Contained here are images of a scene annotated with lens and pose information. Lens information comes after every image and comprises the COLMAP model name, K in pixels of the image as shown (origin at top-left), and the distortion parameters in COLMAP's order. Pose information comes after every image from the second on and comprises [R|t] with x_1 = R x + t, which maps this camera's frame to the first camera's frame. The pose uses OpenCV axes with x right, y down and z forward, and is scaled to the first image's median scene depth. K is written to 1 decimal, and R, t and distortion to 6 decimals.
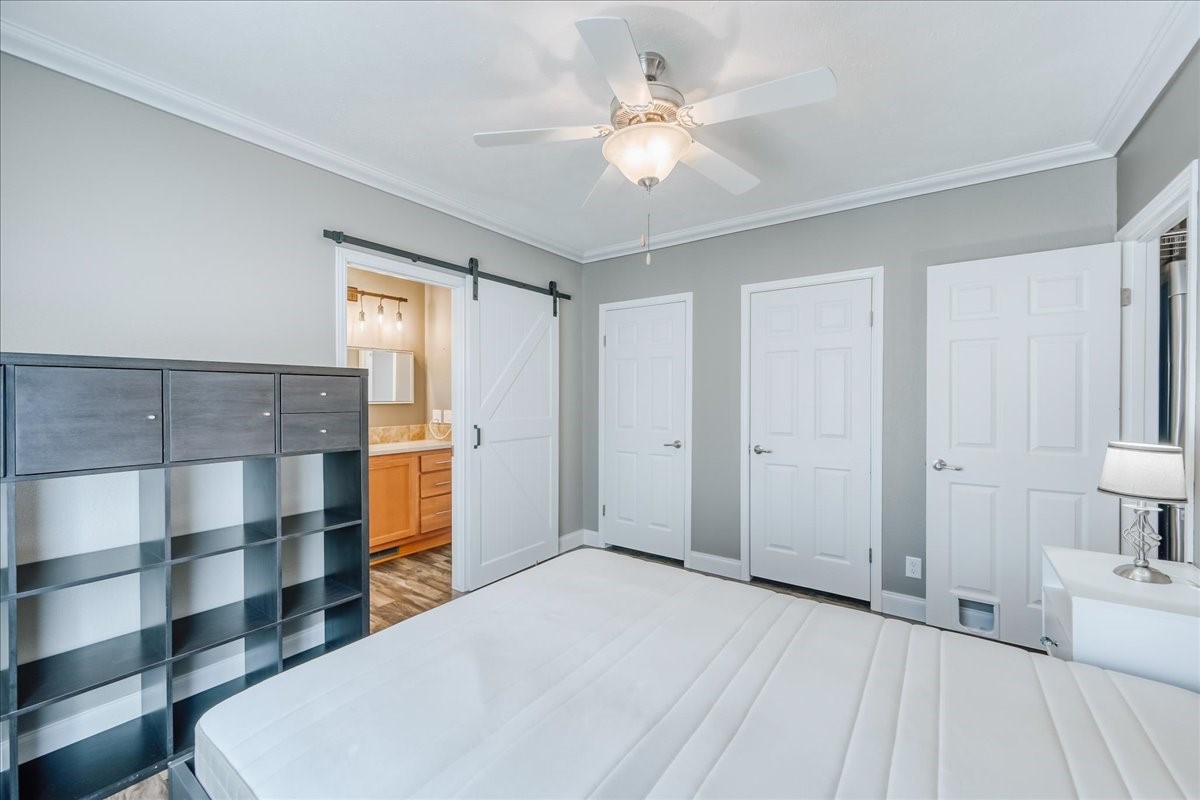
lens RADIAL K [[476.0, 0, 608.0], [0, 476.0, 400.6], [0, 0, 1]] dist [-0.000708, 0.000004]
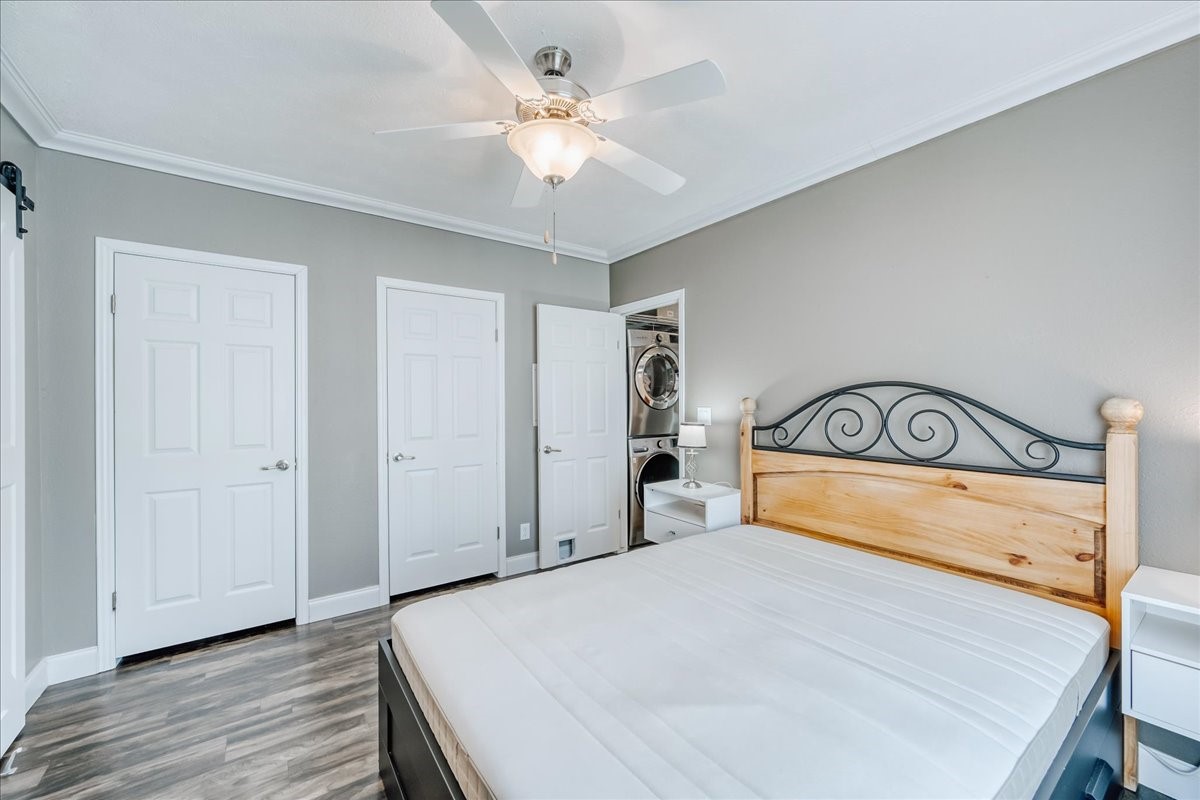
lens RADIAL K [[476.0, 0, 608.0], [0, 476.0, 400.6], [0, 0, 1]] dist [-0.000708, 0.000004]
pose [[0.316444, -0.002840, 0.948607, -0.504689], [0.011602, 0.999932, -0.000877, -0.002841], [-0.948540, 0.011283, 0.316456, 0.361198]]
